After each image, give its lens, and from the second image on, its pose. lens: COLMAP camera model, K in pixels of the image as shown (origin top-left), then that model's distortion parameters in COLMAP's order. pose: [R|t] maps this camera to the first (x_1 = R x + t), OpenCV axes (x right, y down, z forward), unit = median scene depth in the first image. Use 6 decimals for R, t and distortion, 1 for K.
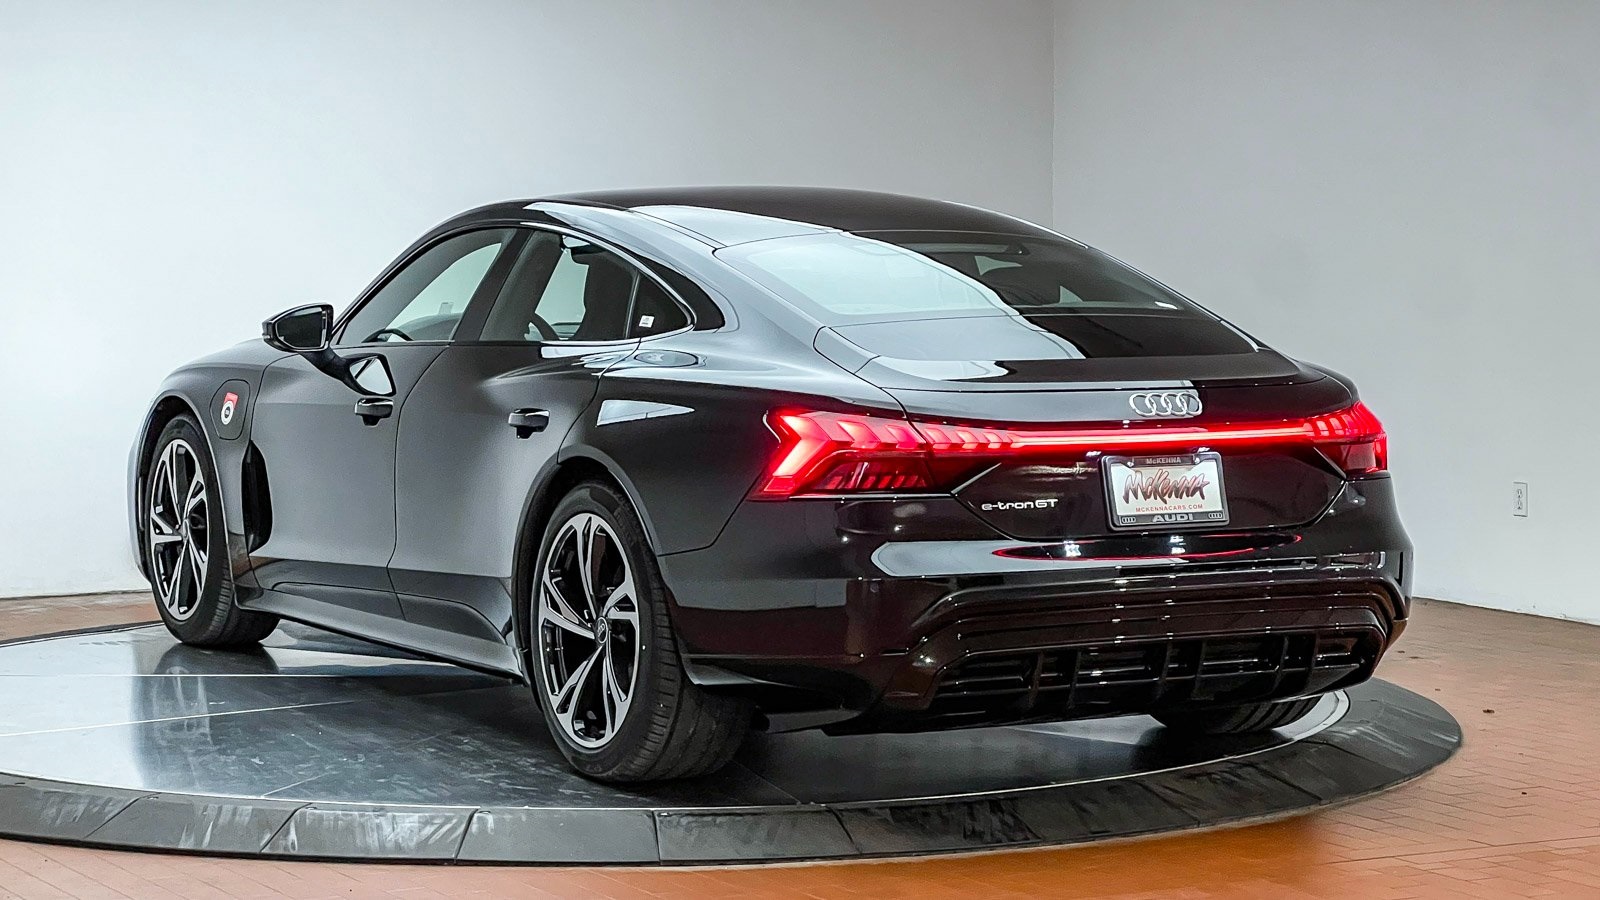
lens RADIAL K [[4212.0, 0, 803.8], [0, 4212.0, 451.2], [0, 0, 1]] dist [-0.153910, 0.000000]
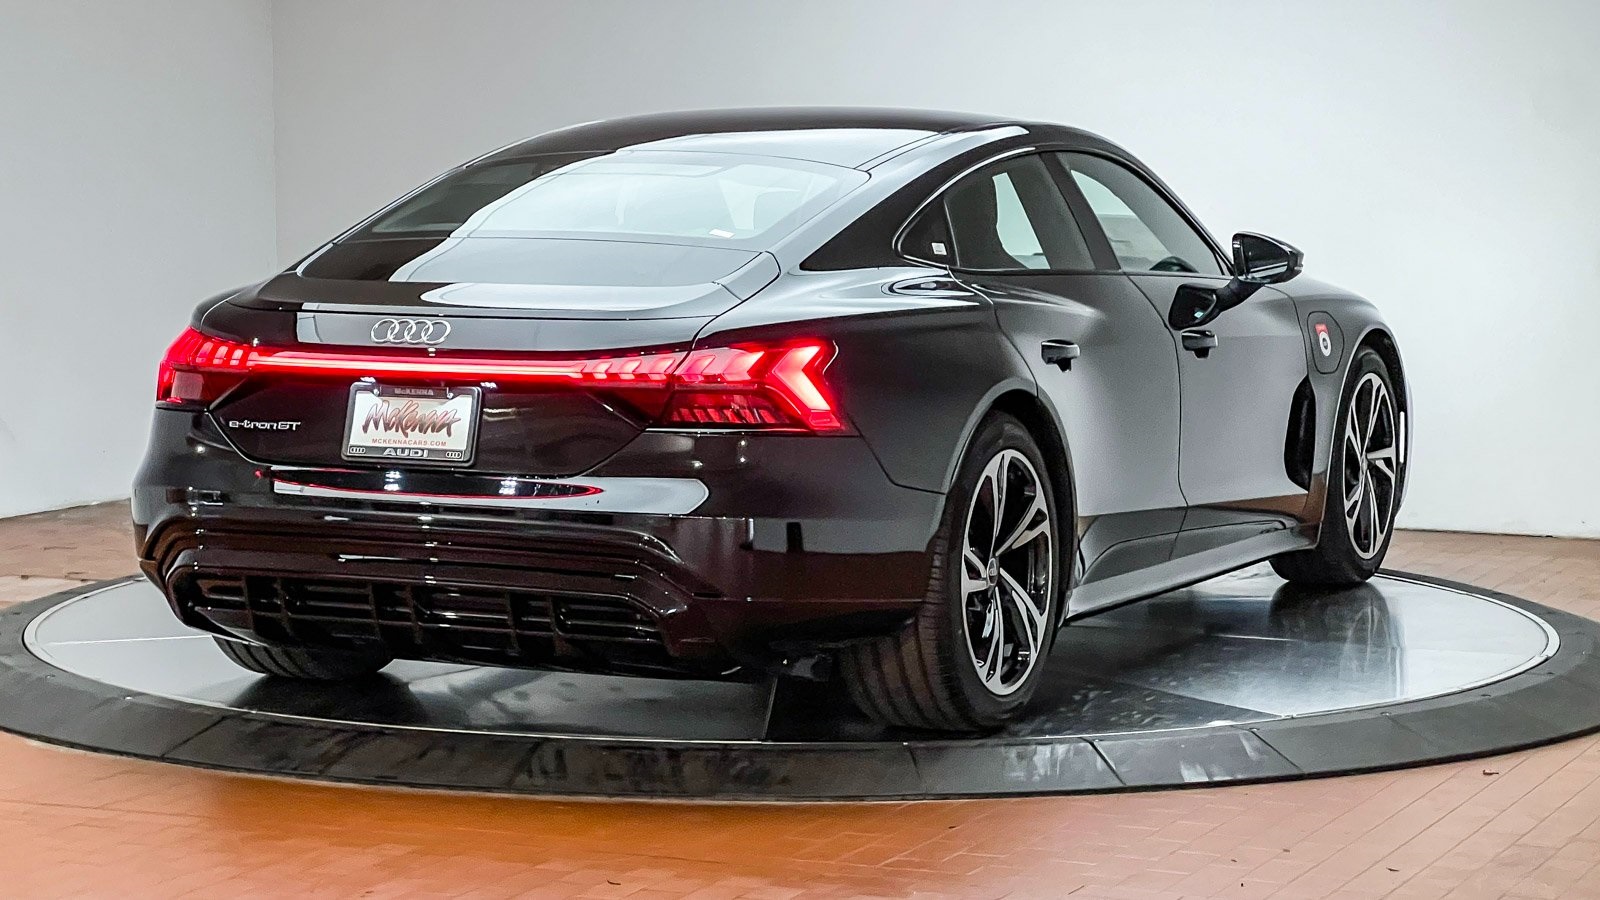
lens RADIAL K [[4212.0, 0, 799.8], [0, 4212.0, 446.3], [0, 0, 1]] dist [-0.153910, 0.000000]
pose [[0.576262, 0.072340, -0.814057, 0.903156], [-0.061850, 0.997079, 0.044821, -0.033161], [0.814921, 0.024521, 0.579053, 0.527065]]
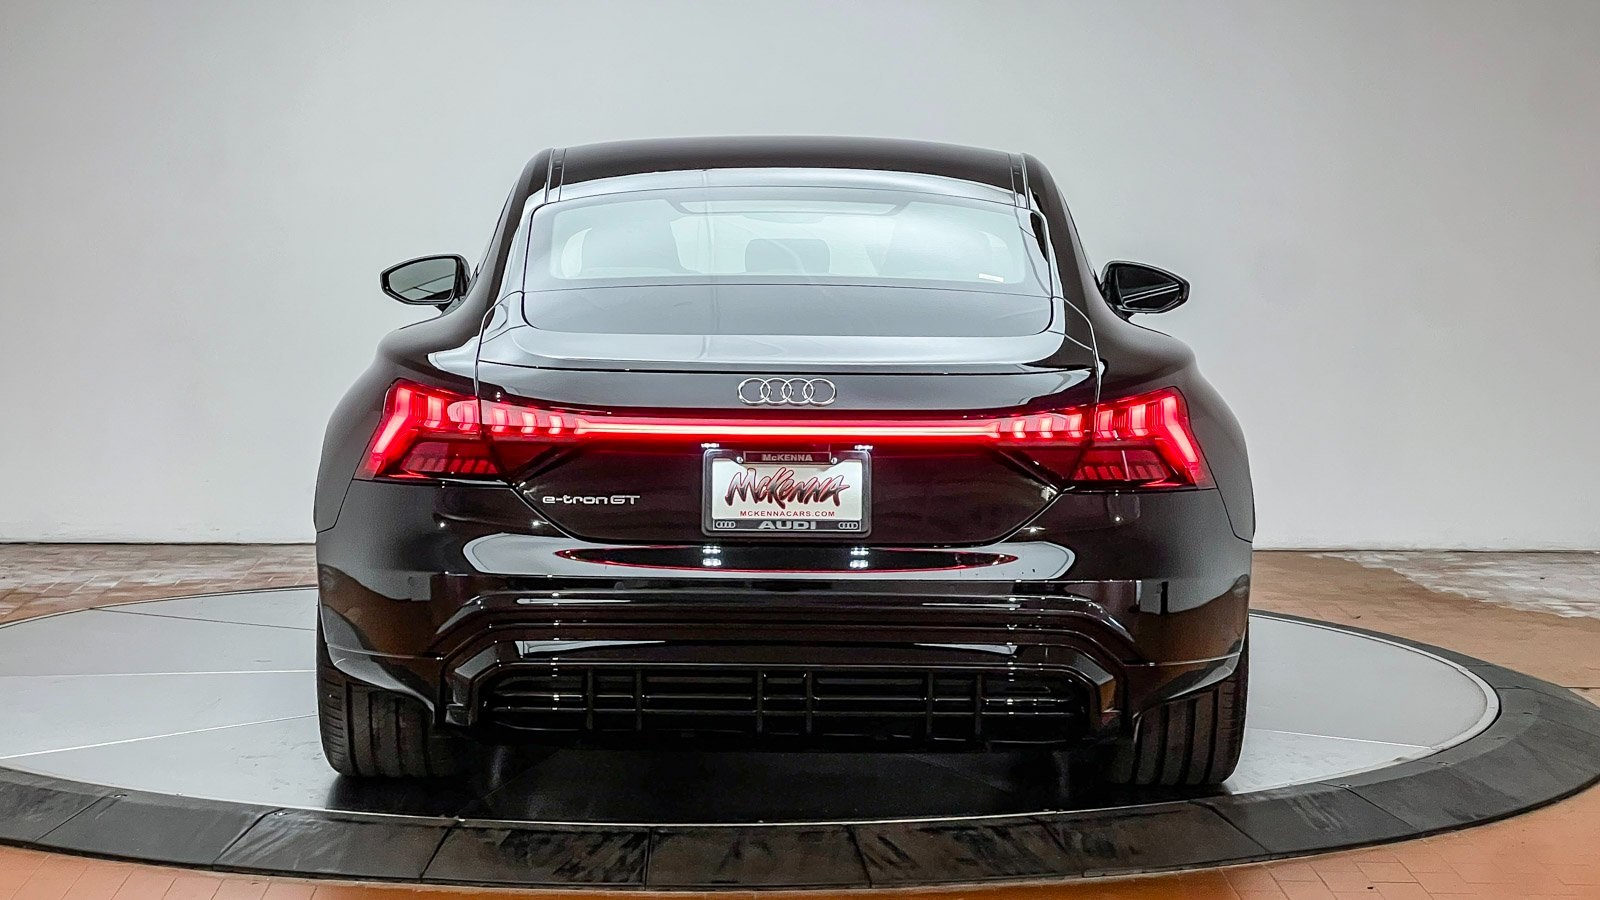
lens RADIAL K [[3800.9, 0, 796.4], [0, 3800.9, 455.0], [0, 0, 1]] dist [-0.166331, 0.000000]
pose [[0.877982, 0.048970, -0.476183, 0.455945], [-0.044140, 0.998798, 0.021330, -0.014936], [0.476655, 0.002291, 0.879088, 0.322034]]
